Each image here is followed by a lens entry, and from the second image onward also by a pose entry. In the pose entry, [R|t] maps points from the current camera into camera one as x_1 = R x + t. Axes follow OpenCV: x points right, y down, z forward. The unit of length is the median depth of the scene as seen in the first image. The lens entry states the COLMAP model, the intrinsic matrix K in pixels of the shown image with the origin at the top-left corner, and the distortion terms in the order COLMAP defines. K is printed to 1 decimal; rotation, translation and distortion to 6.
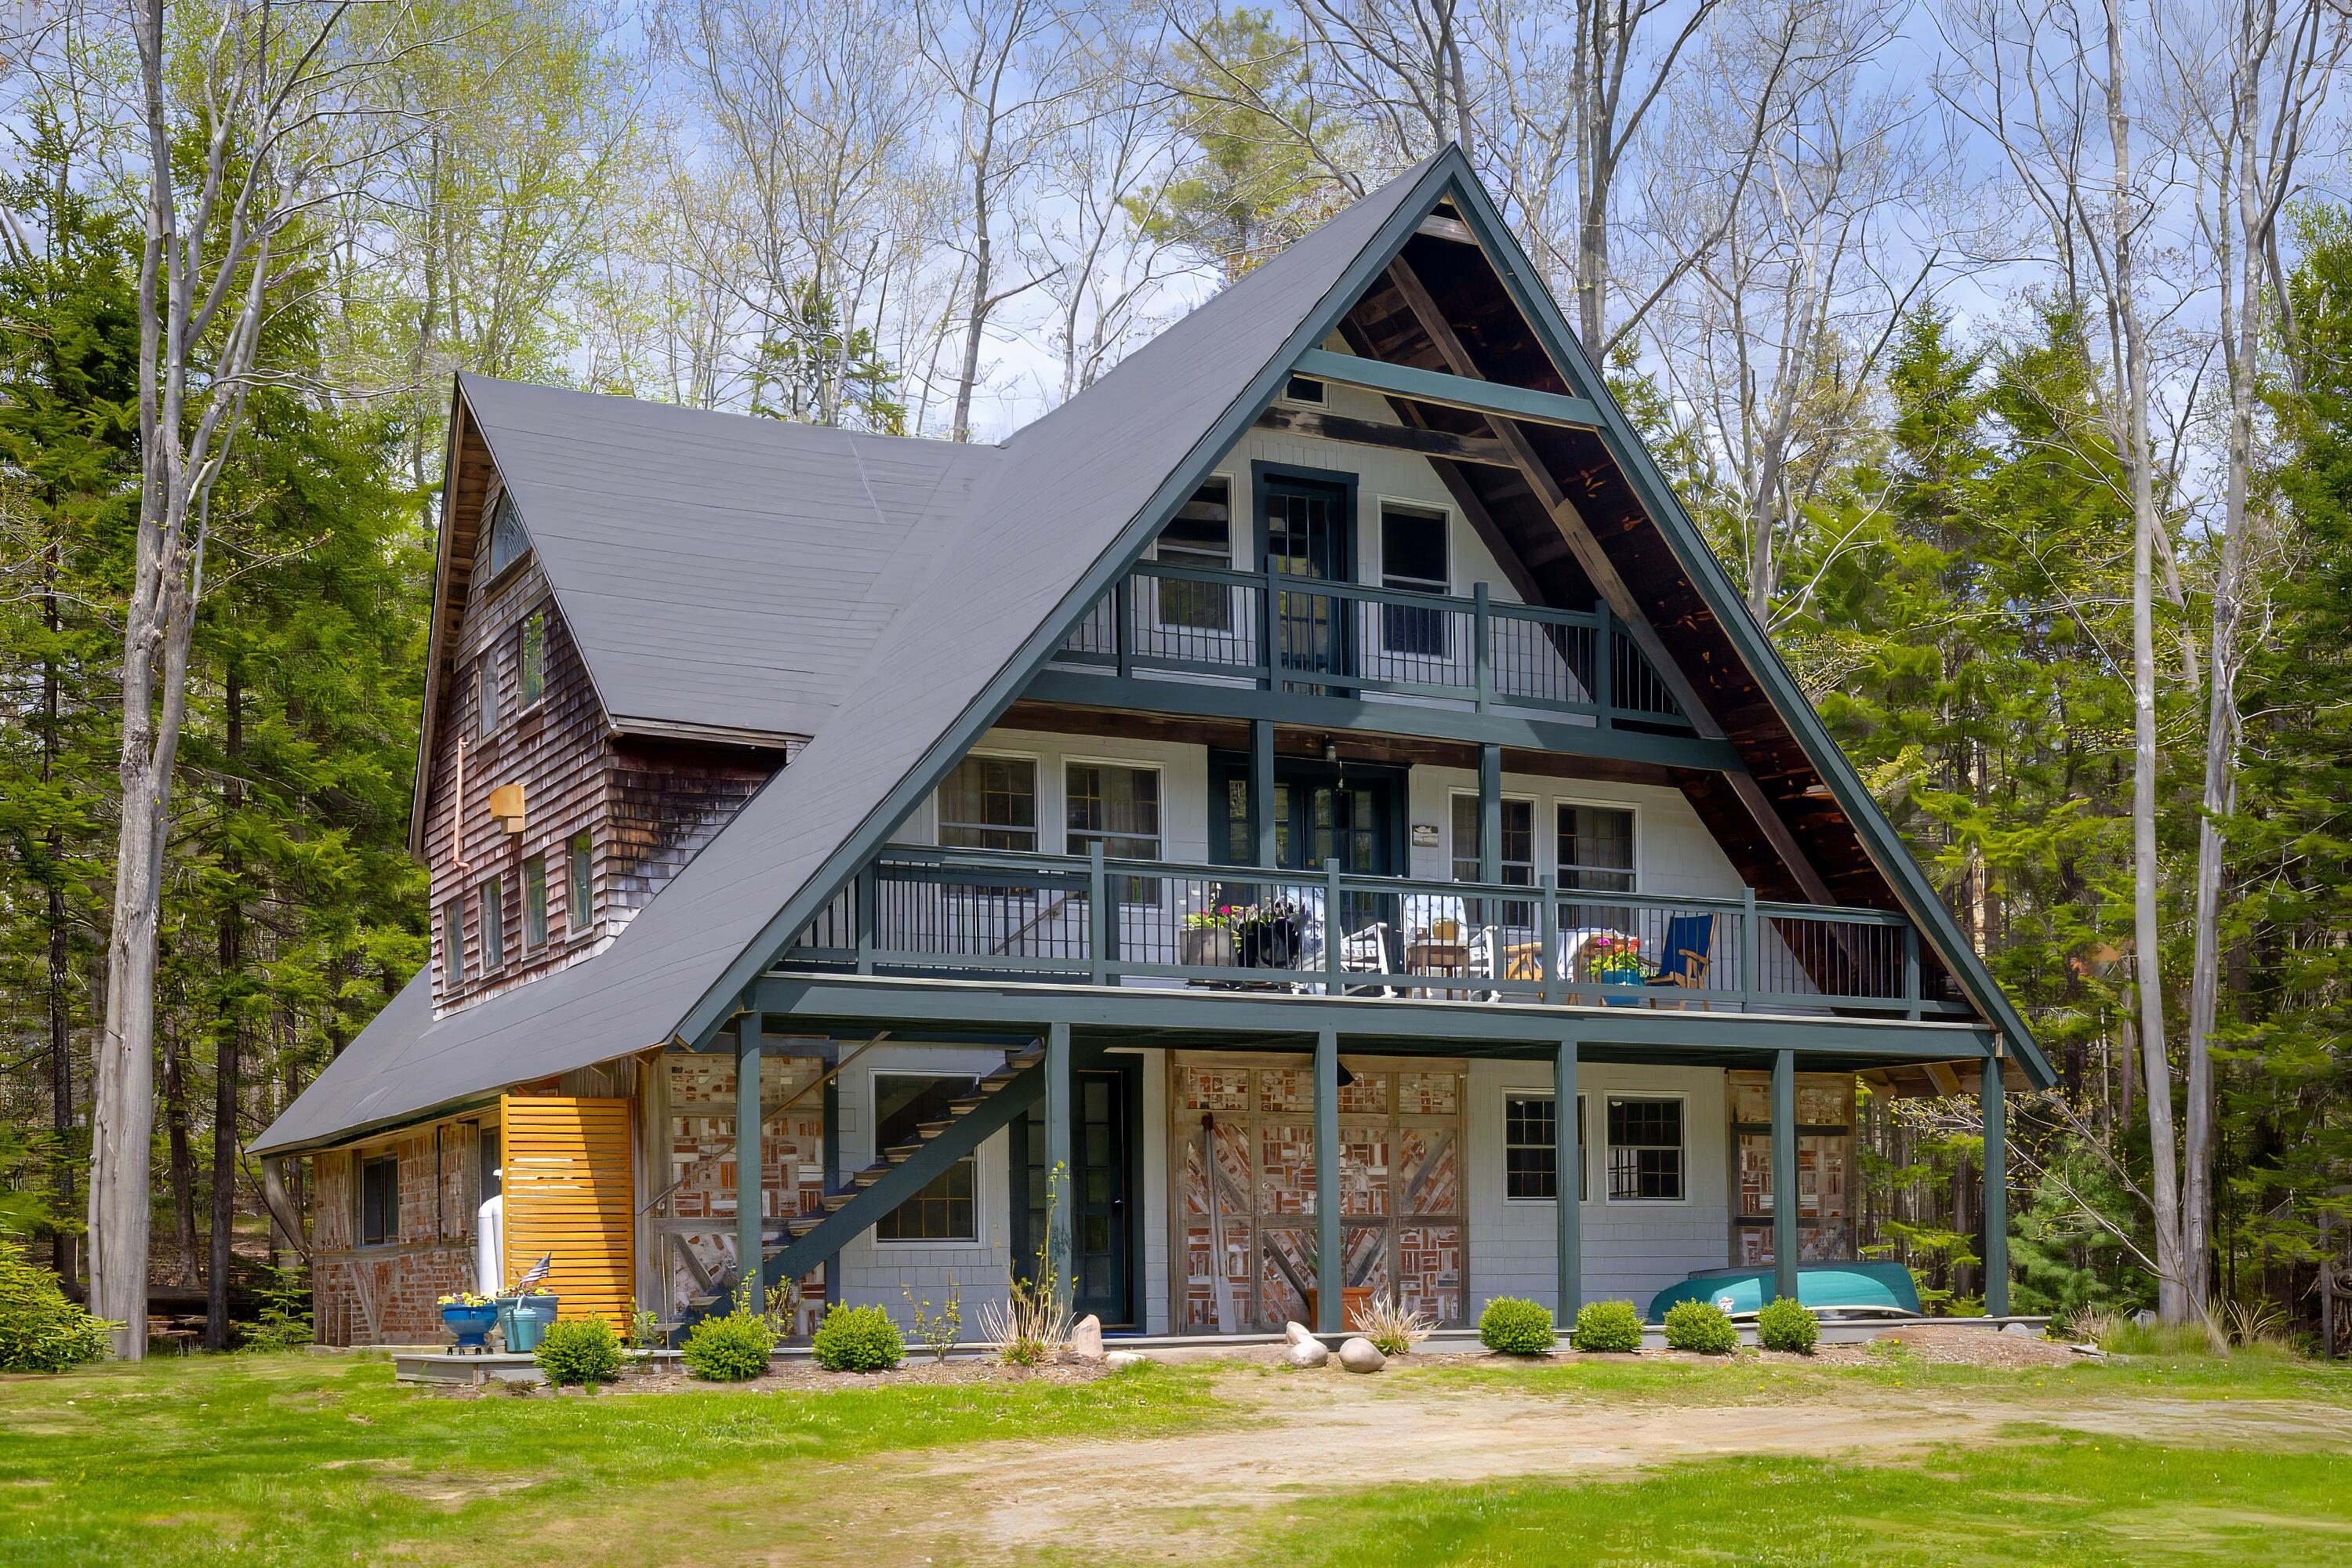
lens RADIAL K [[3061.6, 0, 1542.6], [0, 3061.6, 1265.0], [0, 0, 1]] dist [0.002014, 0.026902]
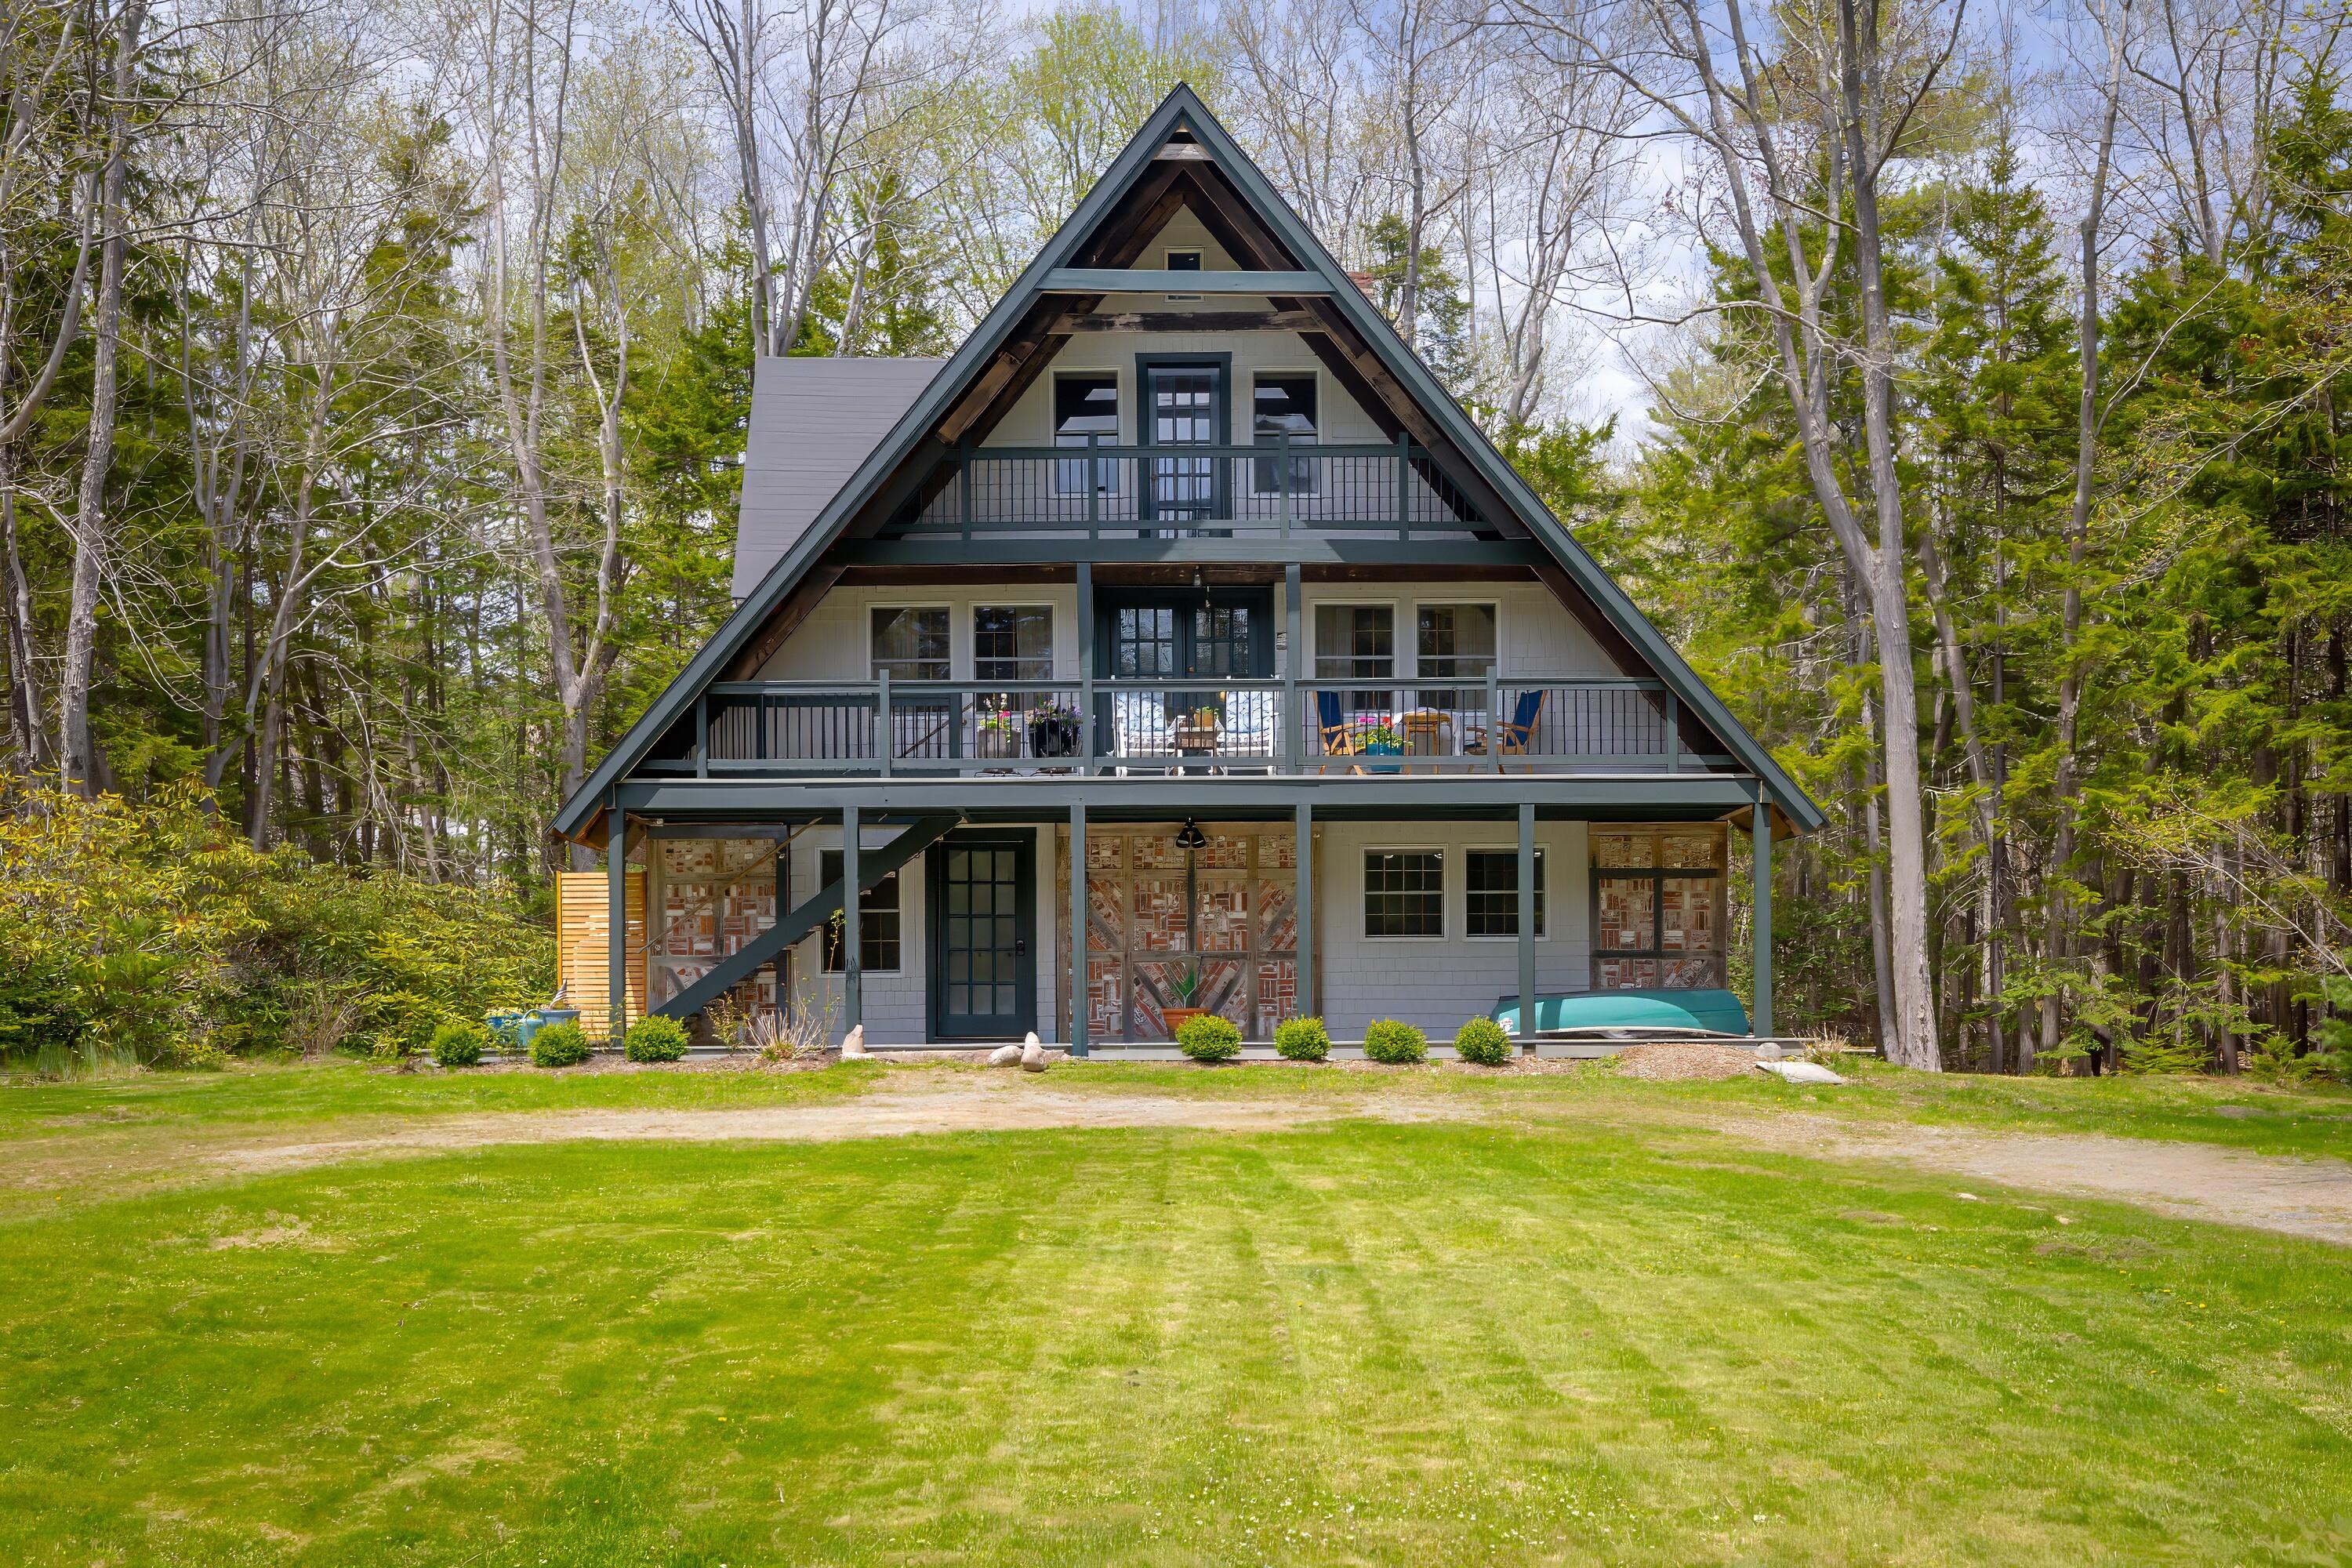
lens RADIAL K [[2640.5, 0, 1206.9], [0, 2640.5, 1046.0], [0, 0, 1]] dist [0.010467, 0.002562]
pose [[0.854452, 0.007479, -0.519476, 0.497289], [-0.002746, 0.999947, 0.009879, 0.011826], [0.519523, -0.007015, 0.854428, 0.081956]]
